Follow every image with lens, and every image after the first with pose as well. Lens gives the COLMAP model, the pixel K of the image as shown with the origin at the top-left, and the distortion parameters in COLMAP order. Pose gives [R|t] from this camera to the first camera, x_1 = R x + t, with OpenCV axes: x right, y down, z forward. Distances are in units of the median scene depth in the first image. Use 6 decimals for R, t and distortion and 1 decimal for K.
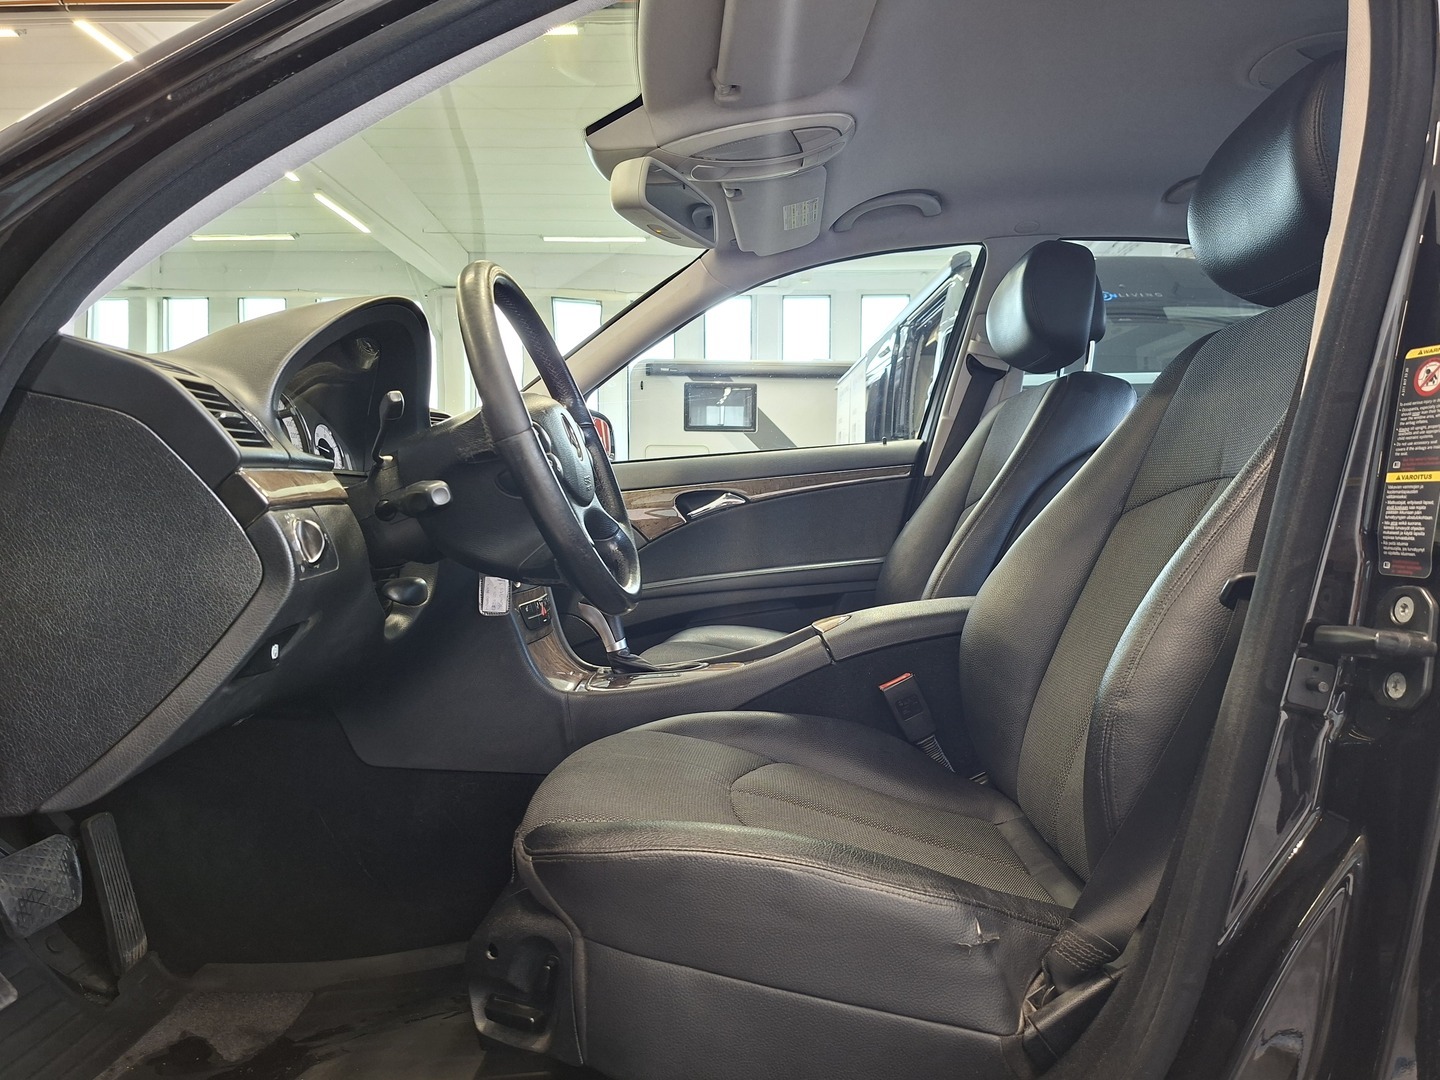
lens RADIAL K [[985.1, 0, 723.1], [0, 985.1, 536.4], [0, 0, 1]] dist [0.107552, -0.201242]
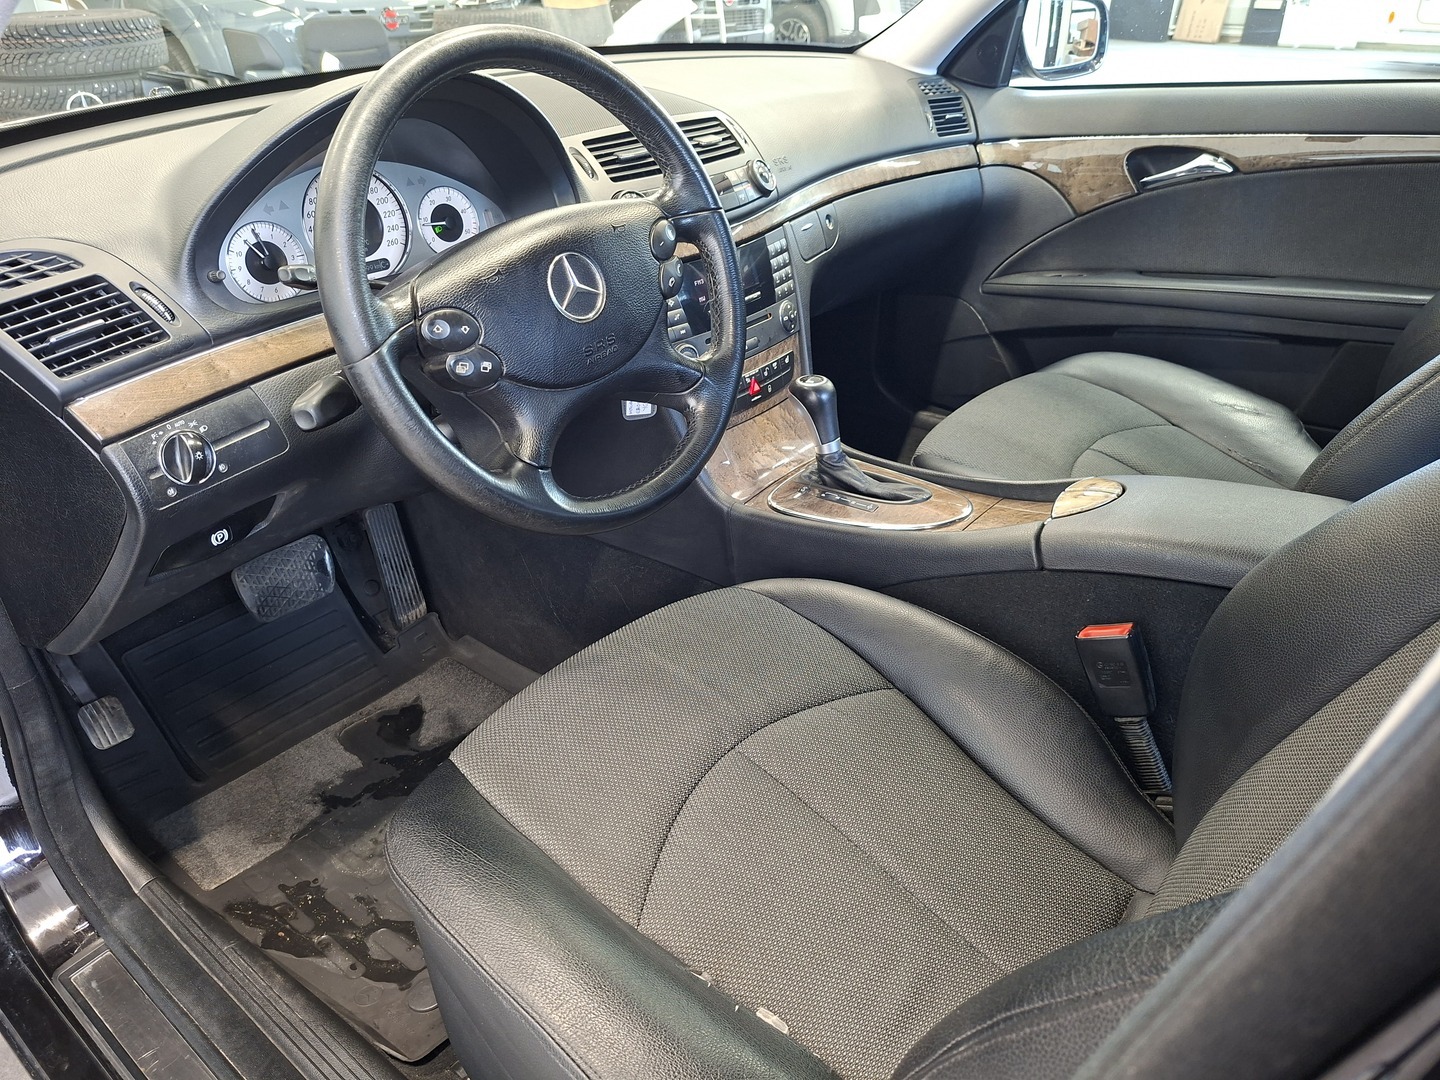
lens RADIAL K [[985.1, 0, 723.1], [0, 985.1, 536.4], [0, 0, 1]] dist [0.107552, -0.201242]
pose [[0.784235, 0.299986, -0.543124, 0.329151], [0.000483, 0.875056, 0.484022, -0.246978], [0.620464, -0.379849, 0.686105, 0.408102]]
